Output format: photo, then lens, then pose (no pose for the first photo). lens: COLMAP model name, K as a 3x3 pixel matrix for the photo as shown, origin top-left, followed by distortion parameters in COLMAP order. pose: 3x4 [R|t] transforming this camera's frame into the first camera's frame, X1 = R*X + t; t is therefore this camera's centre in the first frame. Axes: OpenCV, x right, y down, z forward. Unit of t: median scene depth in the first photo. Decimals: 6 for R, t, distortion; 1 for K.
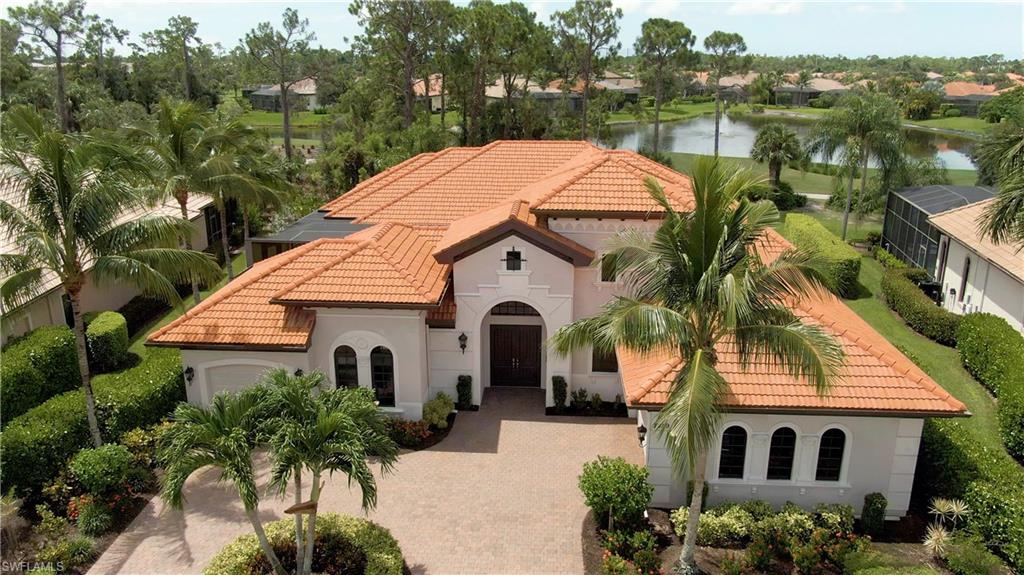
lens RADIAL K [[795.1, 0, 519.9], [0, 795.1, 293.7], [0, 0, 1]] dist [-0.006993, -0.007139]
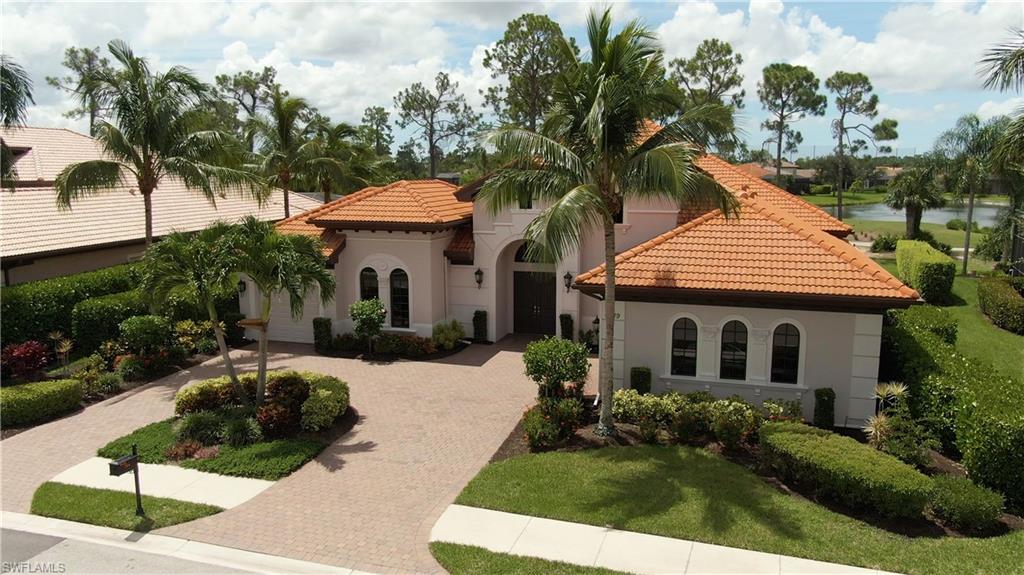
lens RADIAL K [[795.1, 0, 508.9], [0, 795.1, 286.2], [0, 0, 1]] dist [-0.006993, -0.007139]
pose [[0.969110, 0.034102, -0.244261, 0.214747], [-0.067712, 0.989126, -0.130556, 0.196210], [0.237153, 0.143062, 0.960881, -0.021595]]
